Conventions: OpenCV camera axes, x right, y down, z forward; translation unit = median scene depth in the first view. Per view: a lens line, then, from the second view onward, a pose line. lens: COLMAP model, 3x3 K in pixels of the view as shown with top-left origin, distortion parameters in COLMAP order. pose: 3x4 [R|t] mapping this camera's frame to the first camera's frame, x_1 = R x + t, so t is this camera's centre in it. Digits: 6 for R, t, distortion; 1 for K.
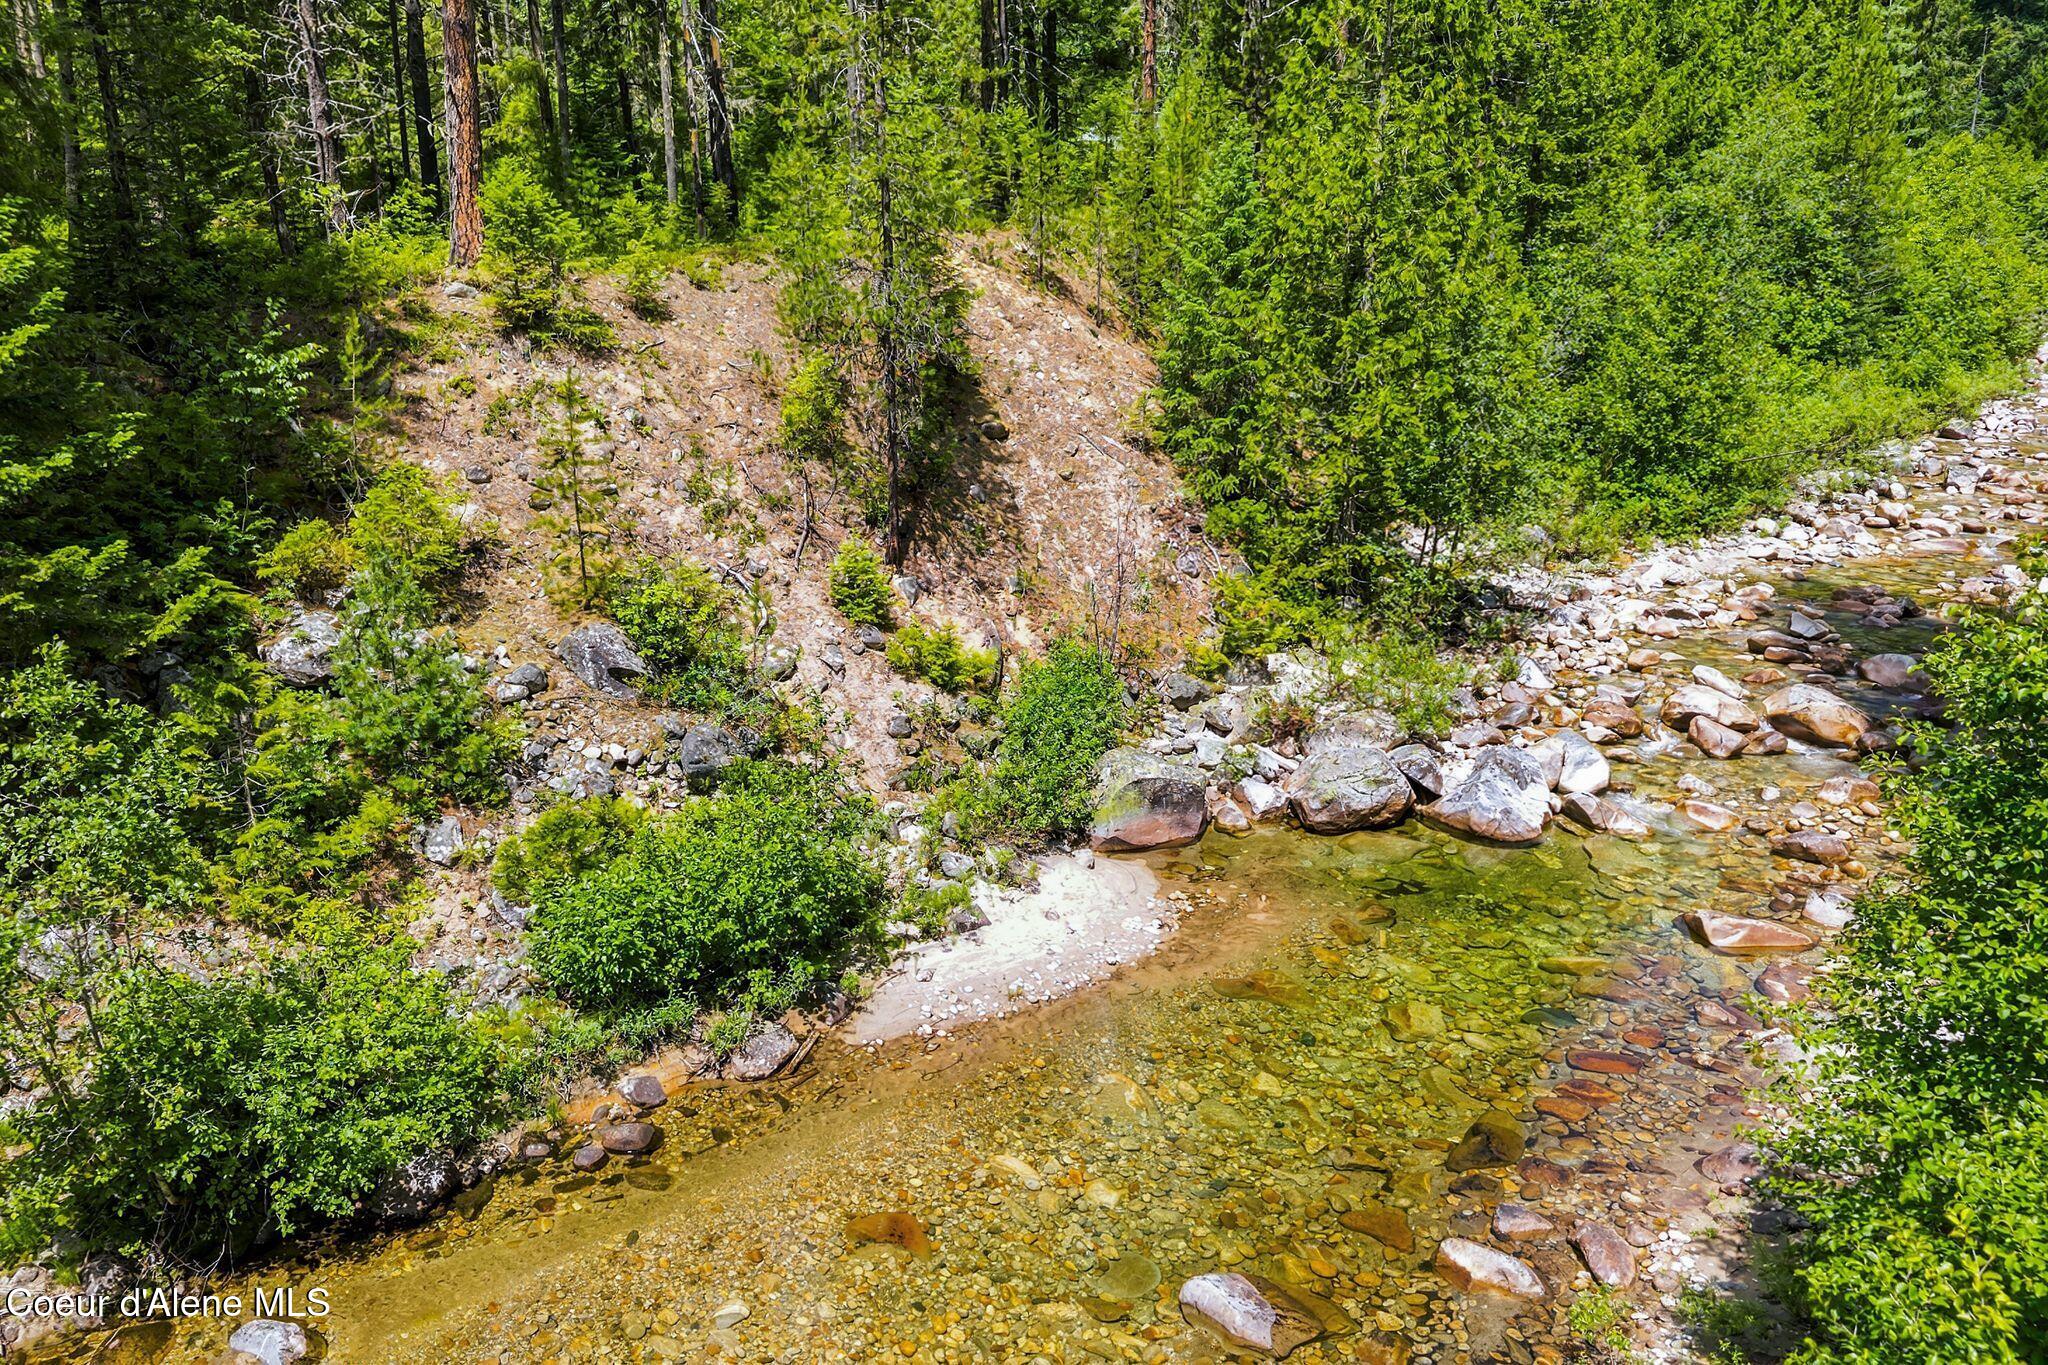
lens RADIAL K [[1640.7, 0, 1024.0], [0, 1640.7, 682.5], [0, 0, 1]] dist [0.085393, -0.146934]
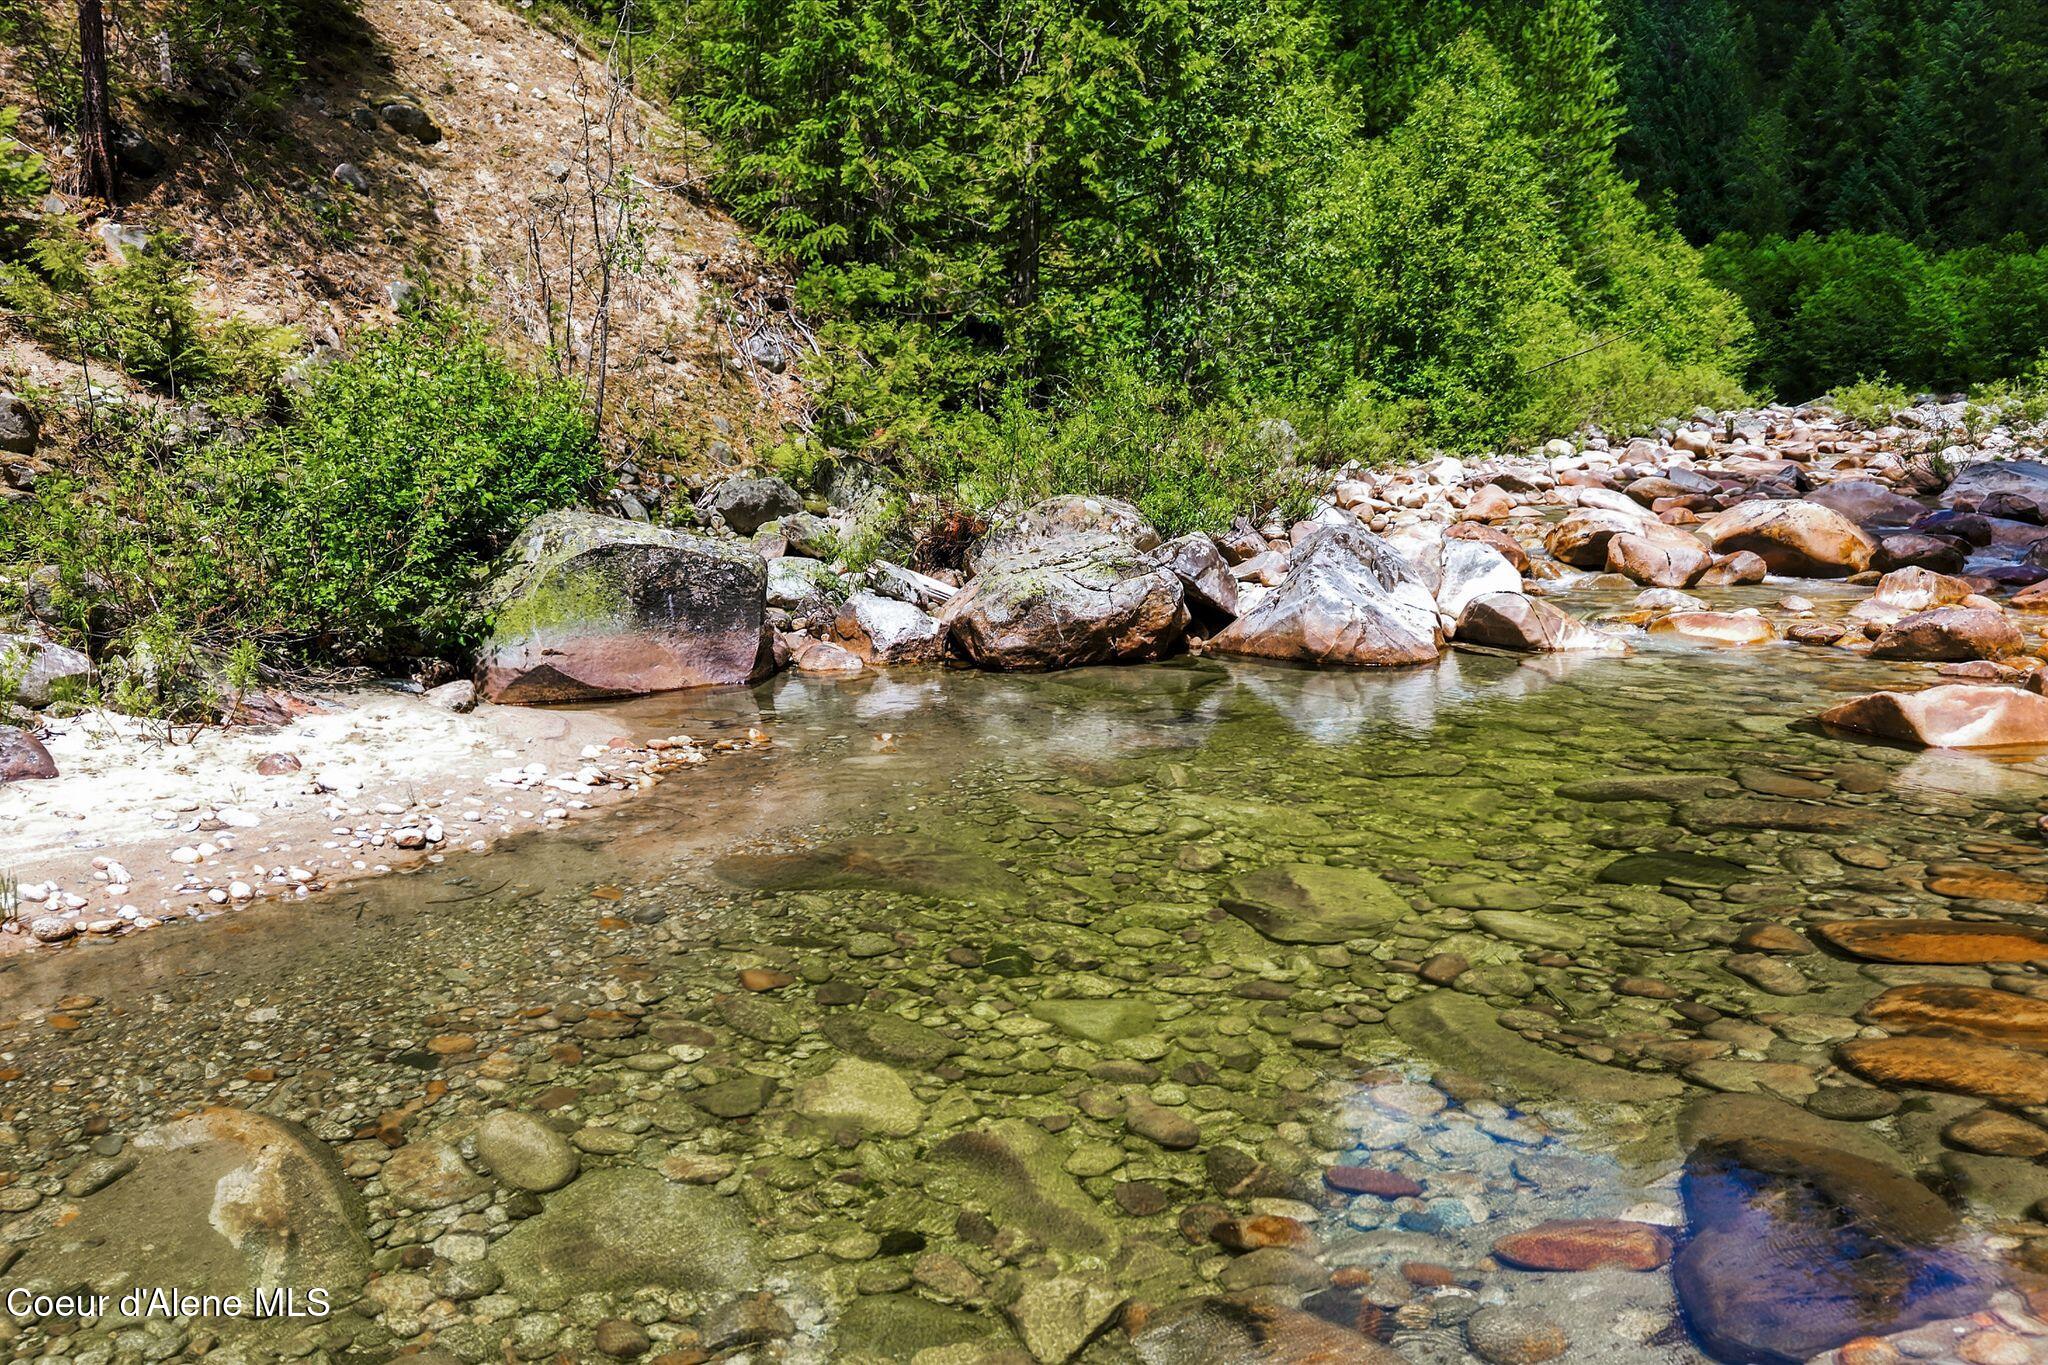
lens RADIAL K [[1663.8, 0, 1083.3], [0, 1663.8, 685.2], [0, 0, 1]] dist [0.004982, -0.002196]
pose [[0.972924, -0.033448, 0.228692, 0.082484], [0.061793, 0.991098, -0.117929, 0.142121], [-0.222712, 0.128867, 0.966329, 0.488025]]
